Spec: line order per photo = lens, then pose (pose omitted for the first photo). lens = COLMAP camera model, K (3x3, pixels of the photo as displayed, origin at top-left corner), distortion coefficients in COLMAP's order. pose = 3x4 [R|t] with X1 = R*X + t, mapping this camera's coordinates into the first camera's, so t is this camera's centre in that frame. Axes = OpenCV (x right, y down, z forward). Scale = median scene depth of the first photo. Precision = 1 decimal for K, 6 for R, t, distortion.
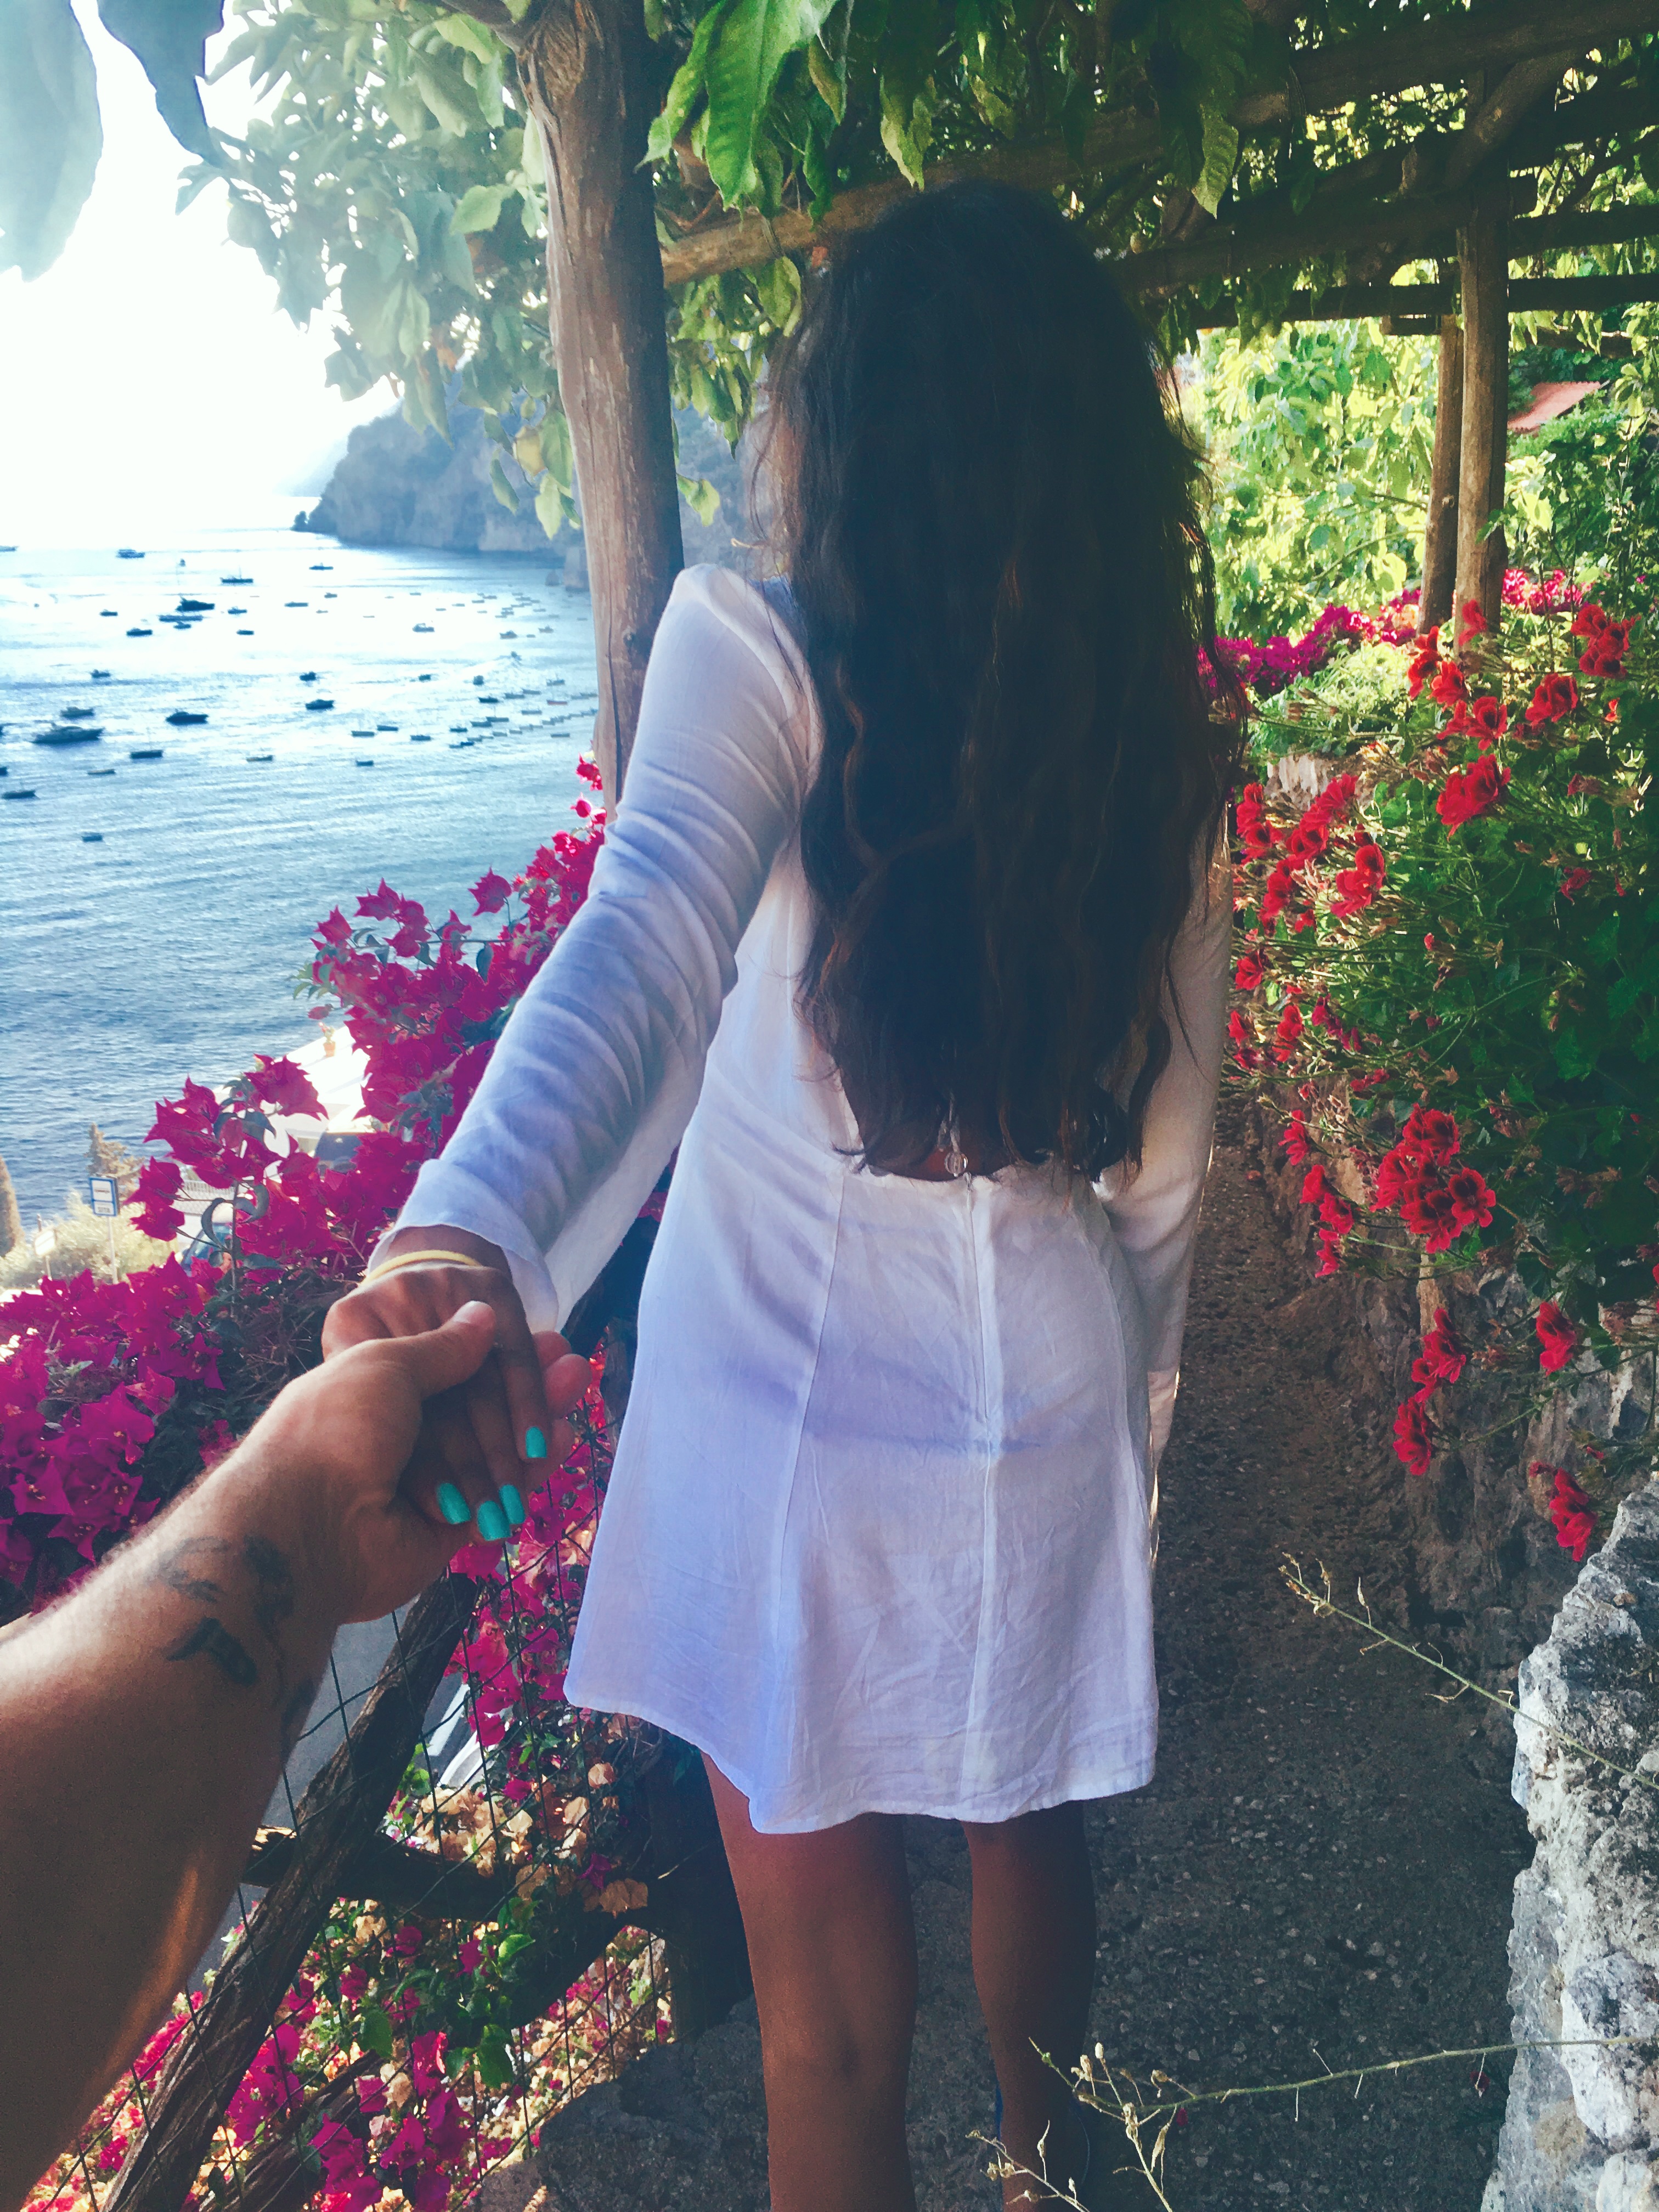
lens RADIAL K [[1919.0, 0, 829.5], [0, 1919.0, 1106.0], [0, 0, 1]] dist [0.061741, -0.071128]
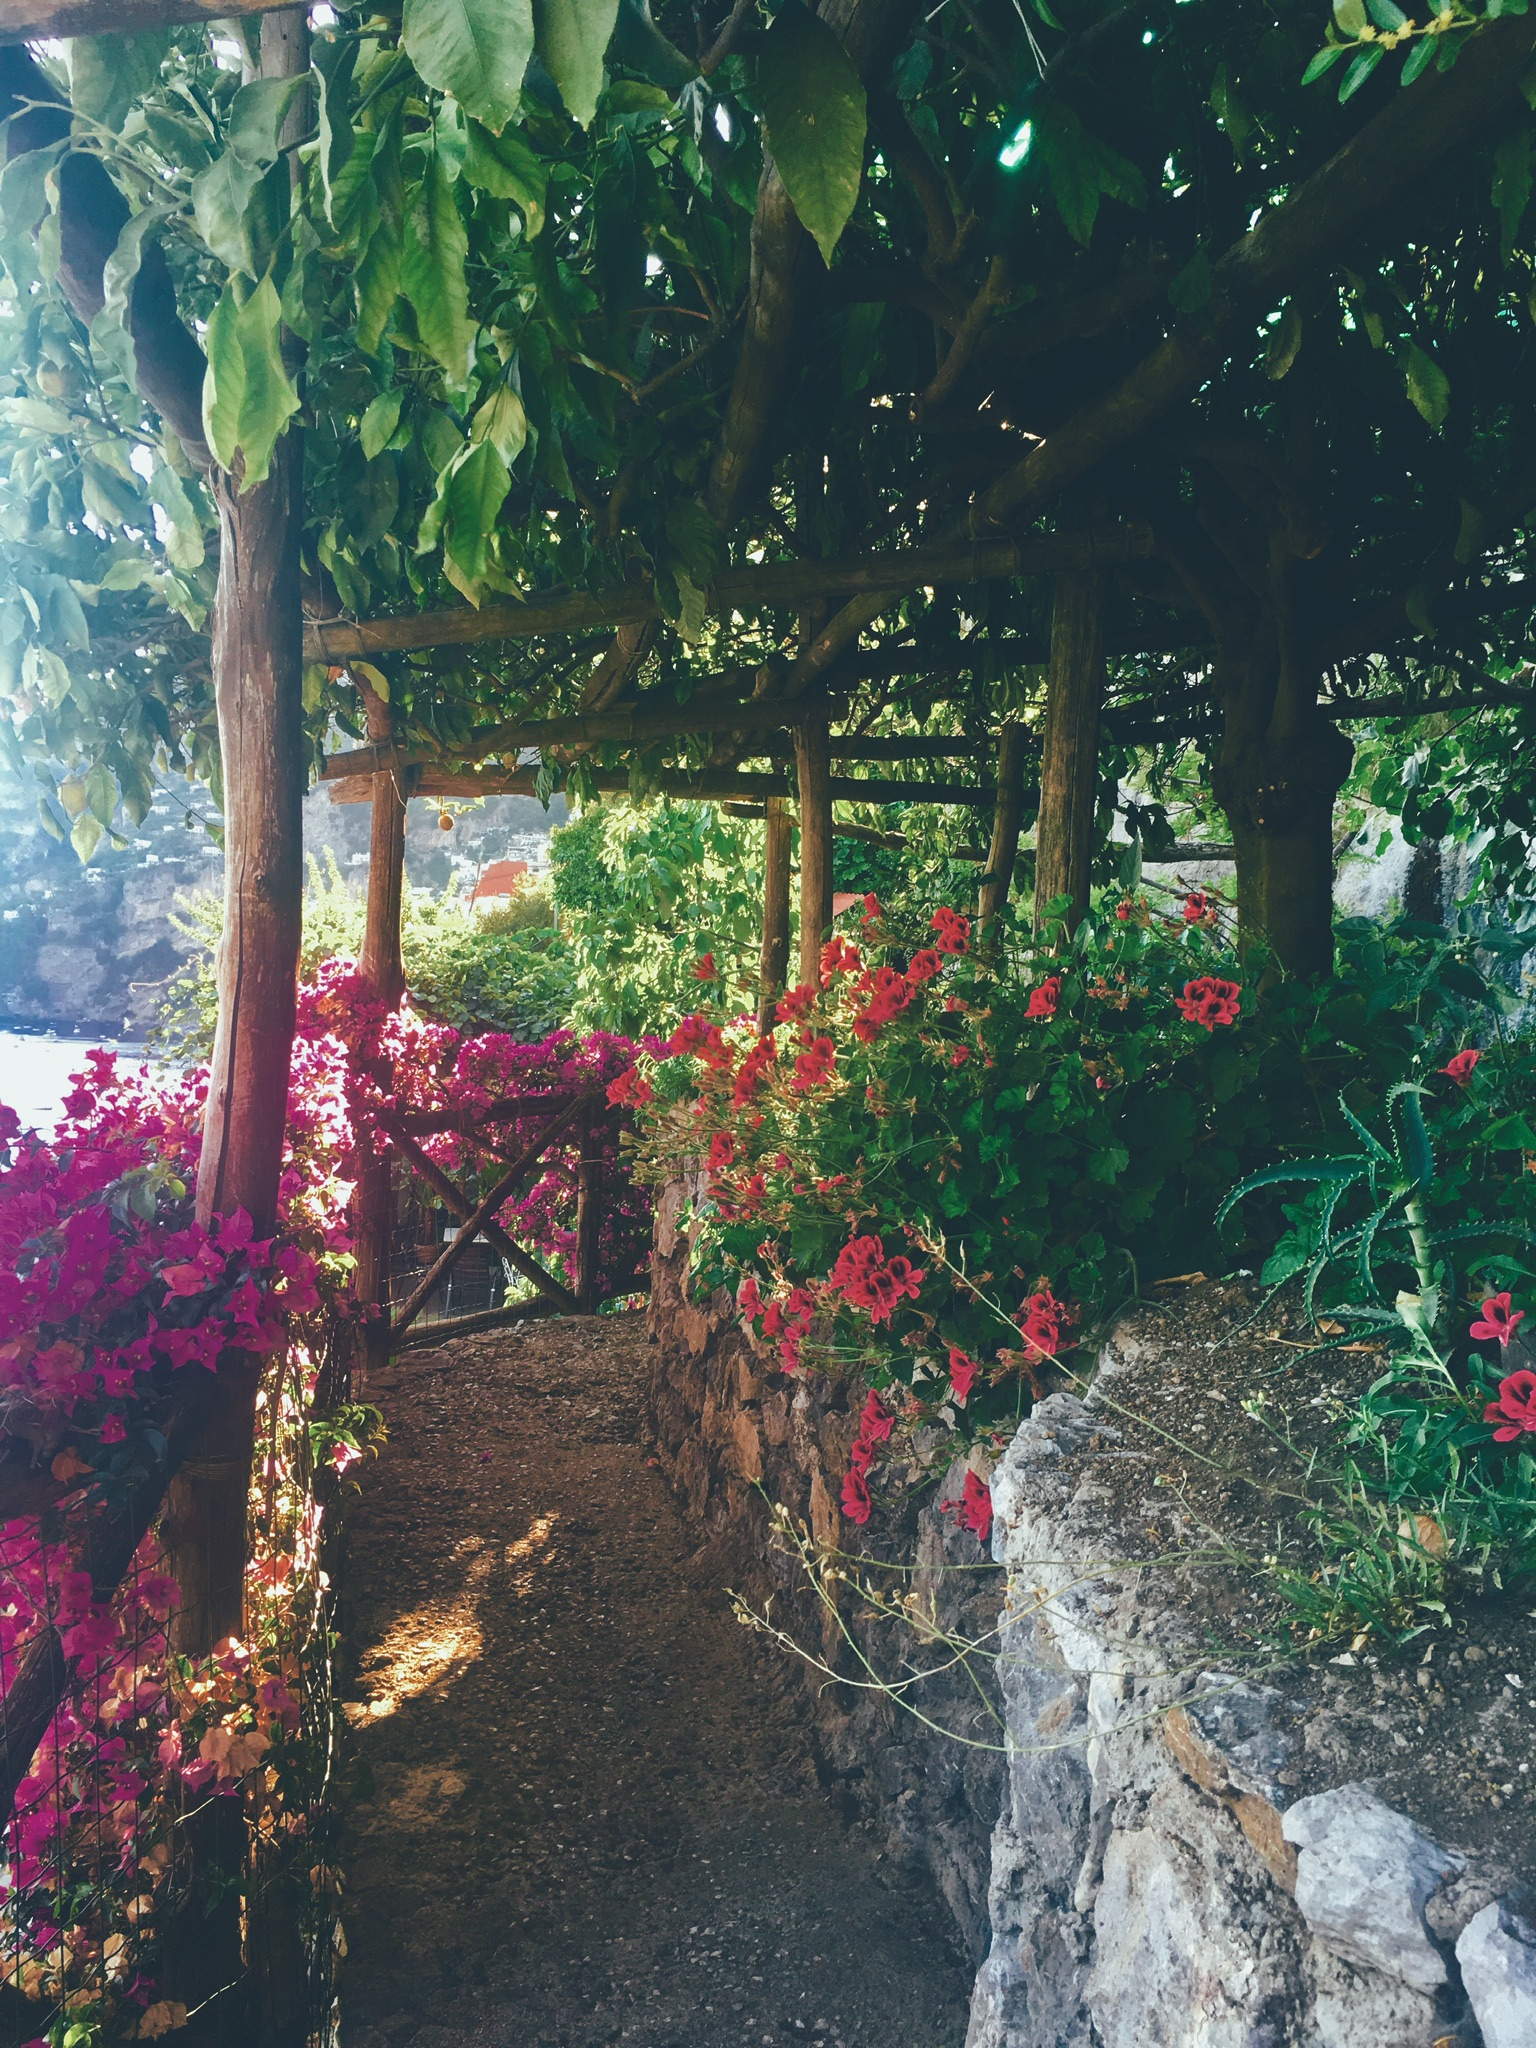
lens RADIAL K [[1745.6, 0, 768.0], [0, 1745.6, 1024.0], [0, 0, 1]] dist [0.094774, -0.169610]
pose [[0.950925, 0.053262, 0.304802, -0.085860], [0.031607, 0.963200, -0.266923, 0.113078], [-0.307802, 0.263457, 0.914247, -0.099273]]
